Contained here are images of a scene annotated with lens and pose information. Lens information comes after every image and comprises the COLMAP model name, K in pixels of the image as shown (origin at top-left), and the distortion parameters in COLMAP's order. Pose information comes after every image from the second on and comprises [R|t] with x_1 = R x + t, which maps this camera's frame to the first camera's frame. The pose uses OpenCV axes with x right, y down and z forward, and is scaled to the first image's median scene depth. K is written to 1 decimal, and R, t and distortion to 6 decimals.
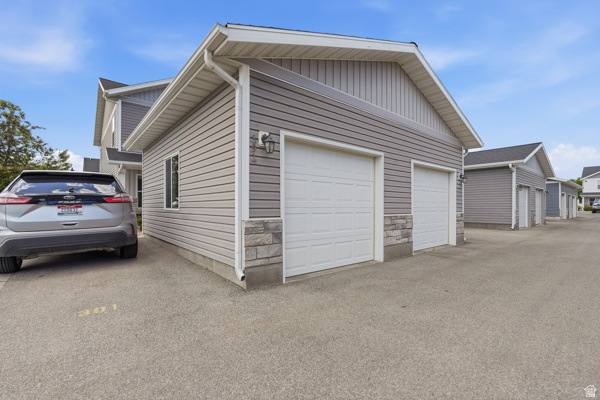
lens RADIAL K [[267.7, 0, 300.3], [0, 267.7, 204.7], [0, 0, 1]] dist [-0.011319, 0.004683]
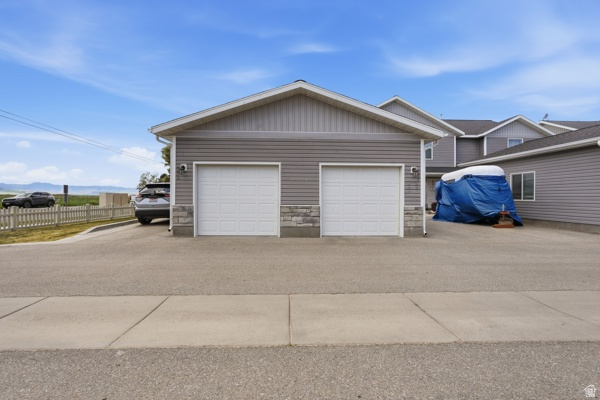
lens RADIAL K [[267.7, 0, 300.1], [0, 267.7, 197.6], [0, 0, 1]] dist [-0.011319, 0.004683]
pose [[0.792079, 0.005732, -0.610392, 1.277117], [0.001586, 0.999933, 0.011448, -0.019182], [0.610417, -0.010036, 0.792017, -0.082424]]
